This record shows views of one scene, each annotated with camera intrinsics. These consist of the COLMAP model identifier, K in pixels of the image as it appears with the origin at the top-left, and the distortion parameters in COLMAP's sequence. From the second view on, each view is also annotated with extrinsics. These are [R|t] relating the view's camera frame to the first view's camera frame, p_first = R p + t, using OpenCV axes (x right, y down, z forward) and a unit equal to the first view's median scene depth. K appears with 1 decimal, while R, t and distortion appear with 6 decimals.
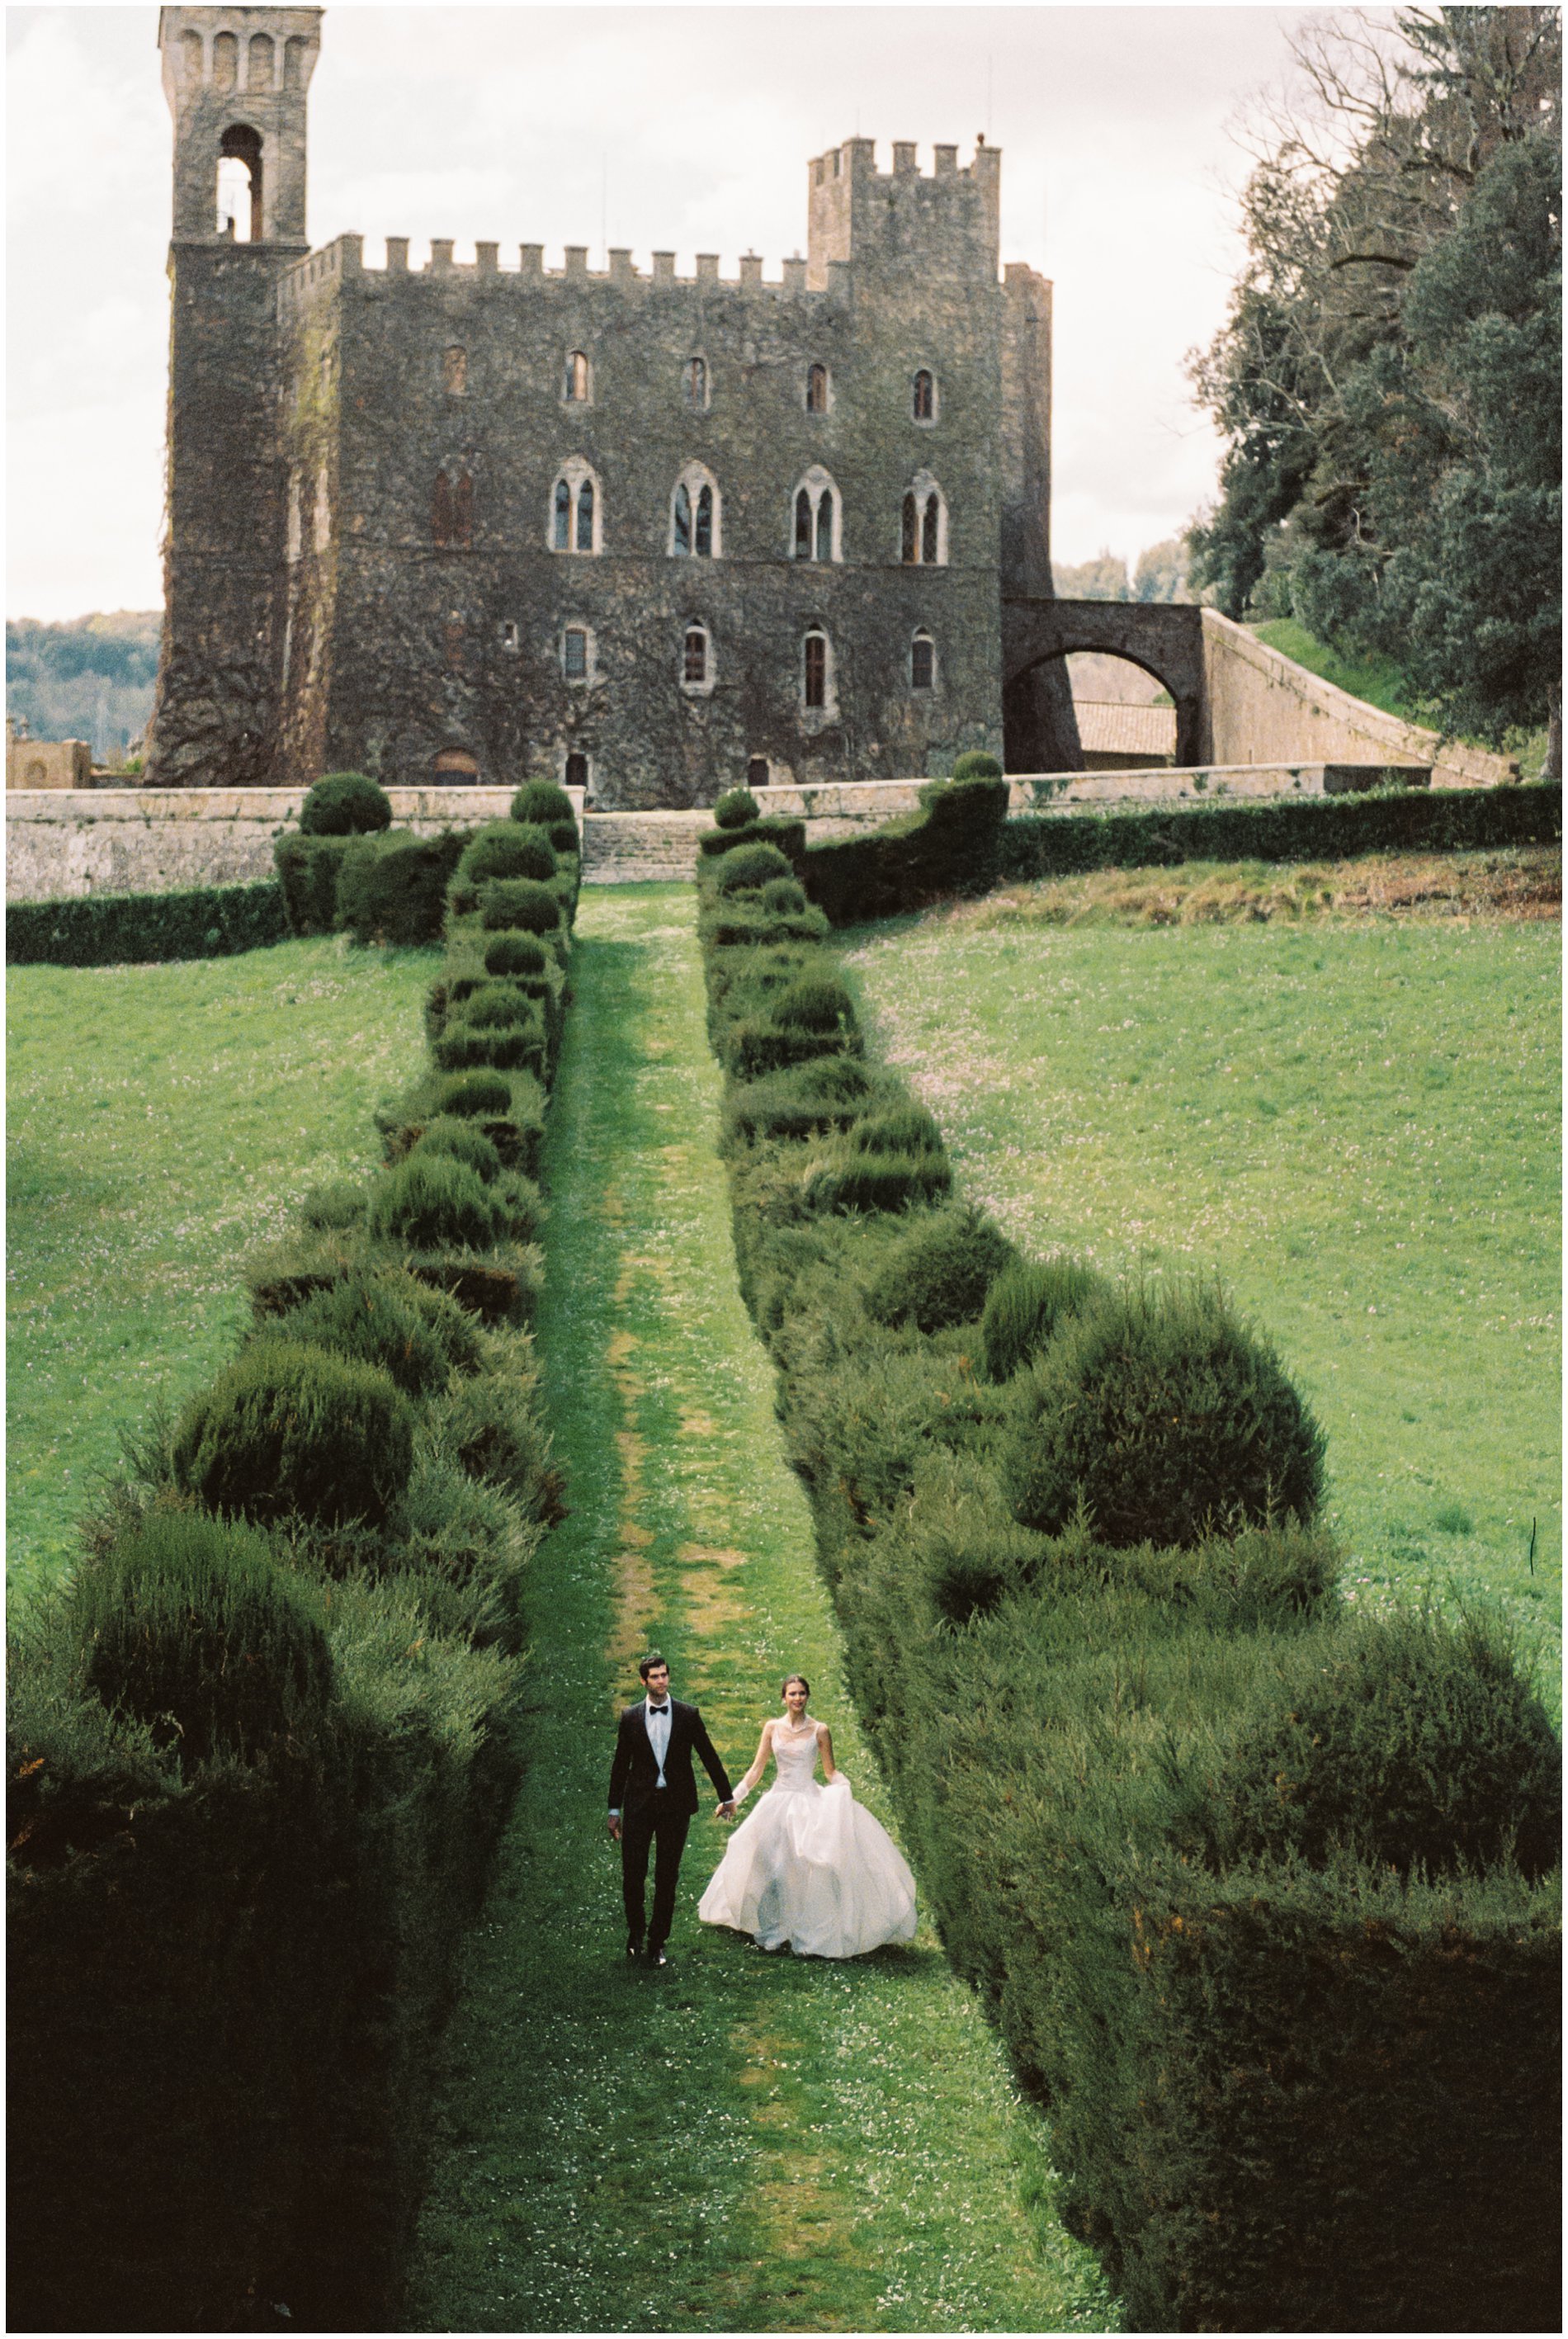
lens RADIAL K [[4867.5, 0, 785.3], [0, 4867.5, 1372.2], [0, 0, 1]] dist [0.006473, -0.190108]
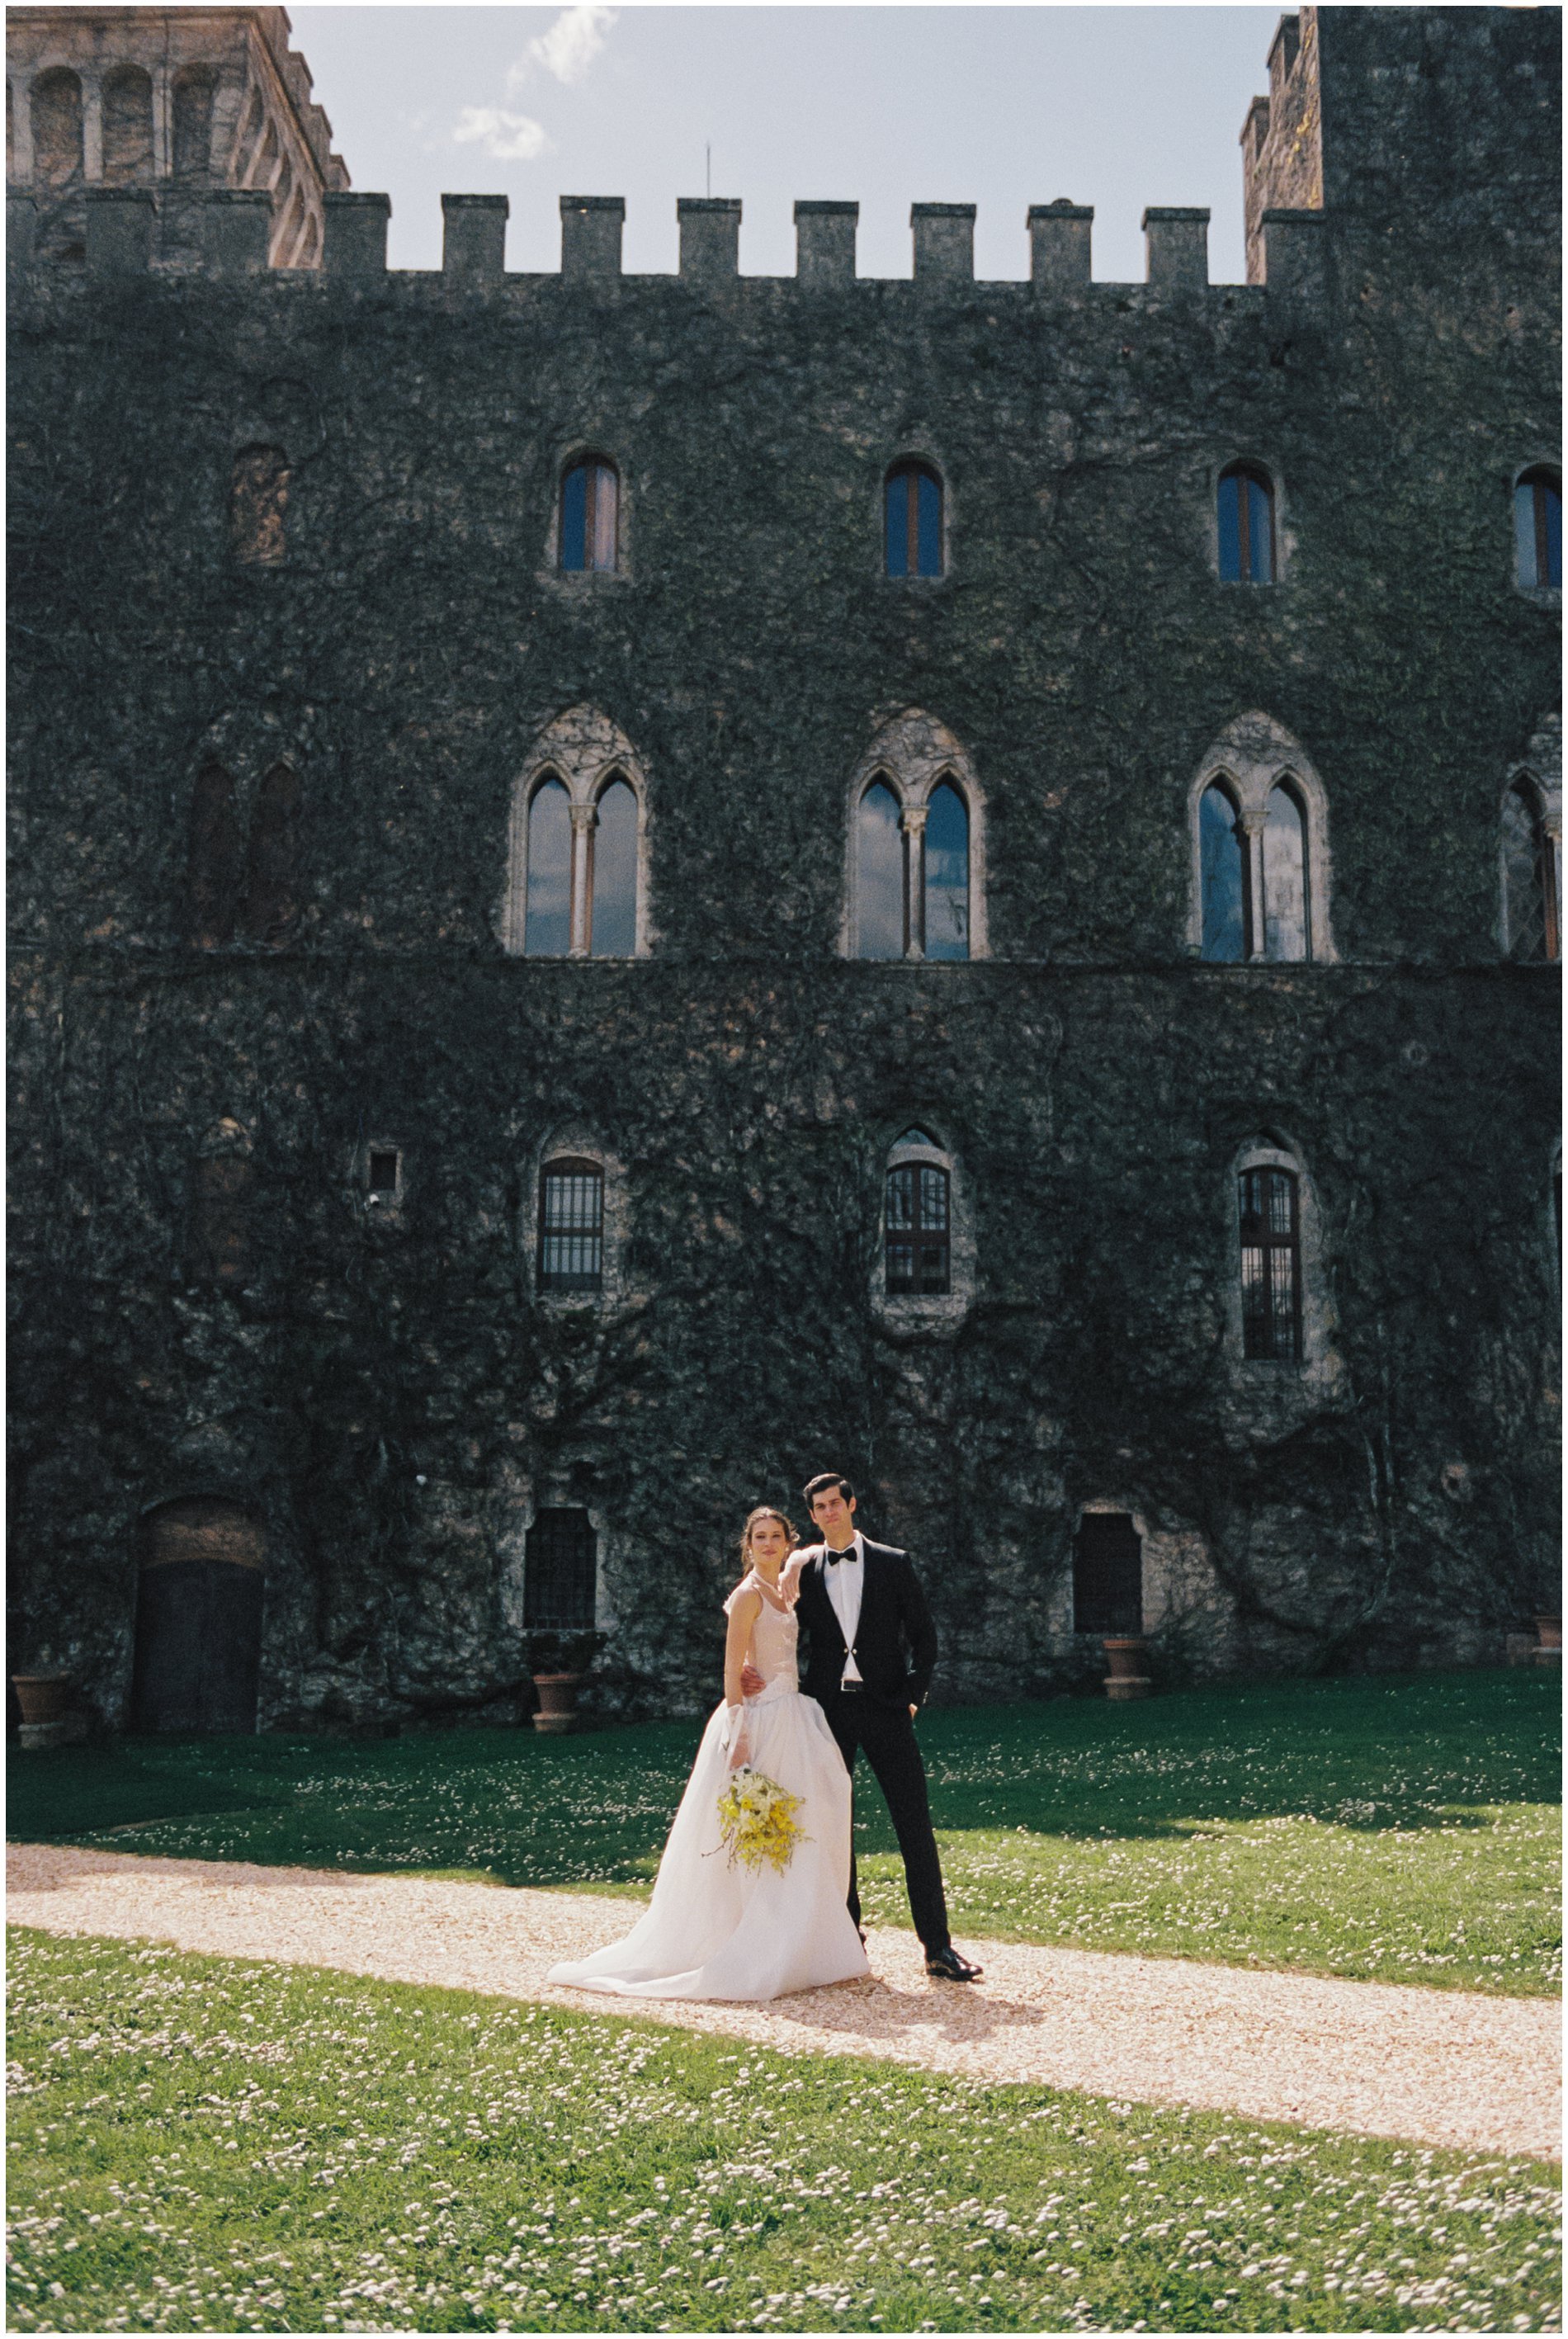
lens RADIAL K [[2415.1, 0, 779.9], [0, 2415.1, 1151.0], [0, 0, 1]] dist [-0.003796, 0.005987]
pose [[0.961053, -0.049896, -0.271821, 0.020266], [-0.018513, 0.969734, -0.243459, -0.110009], [0.275742, 0.239009, 0.931043, 0.837393]]
